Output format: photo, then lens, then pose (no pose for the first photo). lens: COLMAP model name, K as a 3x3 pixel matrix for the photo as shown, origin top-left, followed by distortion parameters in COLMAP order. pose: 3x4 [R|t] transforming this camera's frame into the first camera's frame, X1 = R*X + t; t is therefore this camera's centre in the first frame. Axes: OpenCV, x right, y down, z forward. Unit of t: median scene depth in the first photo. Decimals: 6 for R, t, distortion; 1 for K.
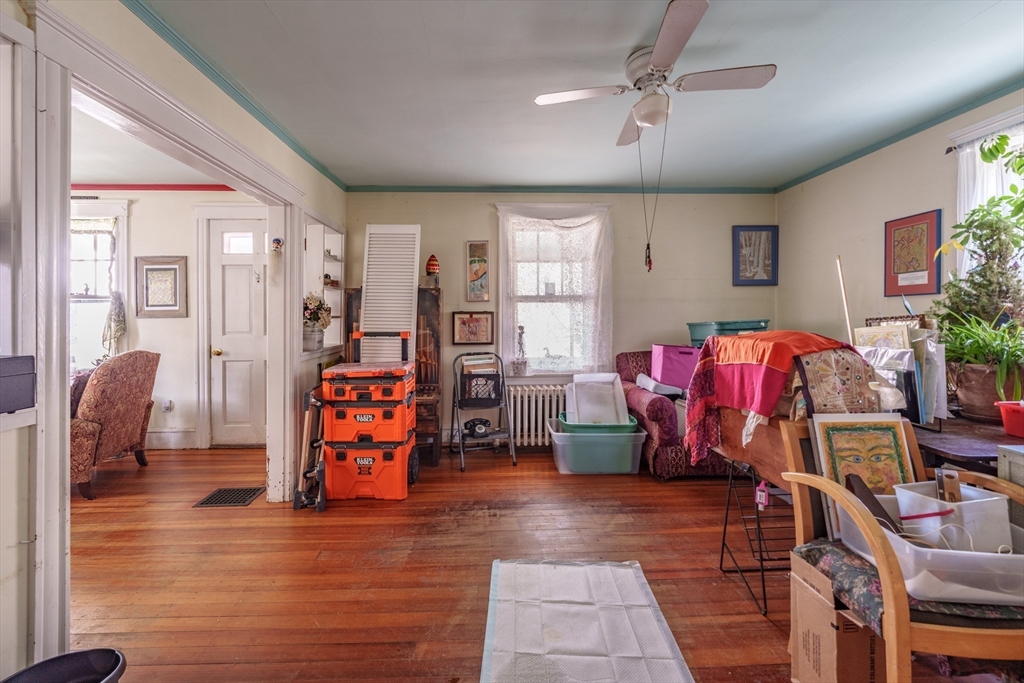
lens RADIAL K [[425.8, 0, 513.7], [0, 425.8, 315.8], [0, 0, 1]] dist [-0.002271, -0.000367]
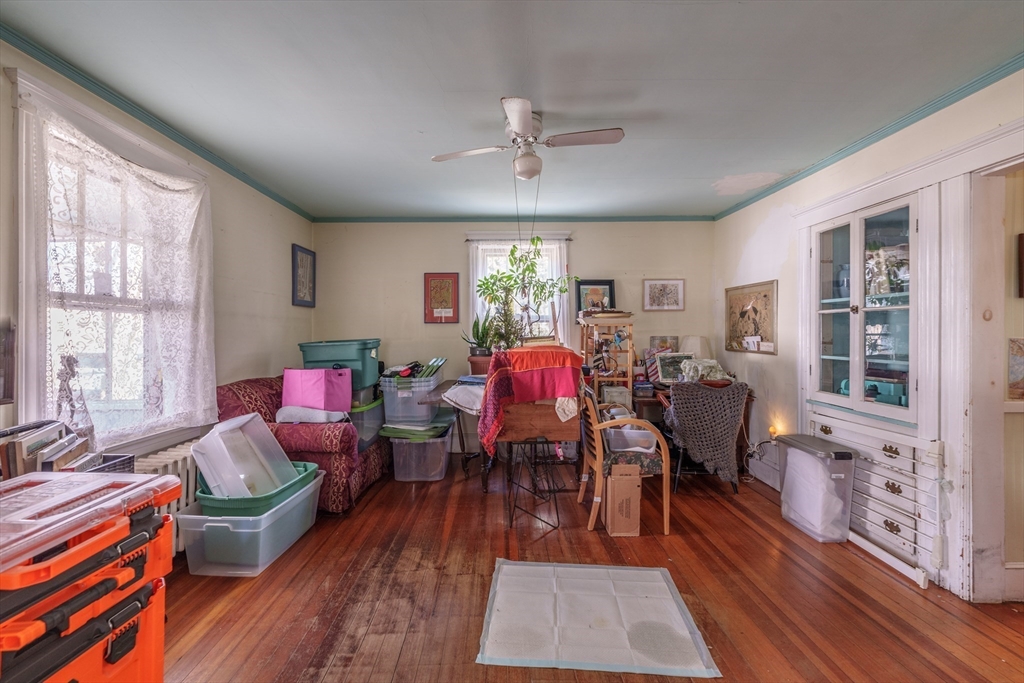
lens RADIAL K [[410.8, 0, 492.6], [0, 410.8, 335.0], [0, 0, 1]] dist [-0.000412, 0.000153]
pose [[0.077835, 0.003648, 0.996960, -0.542658], [-0.001891, 0.999992, -0.003511, 0.001355], [-0.996964, -0.001612, 0.077842, 0.650109]]
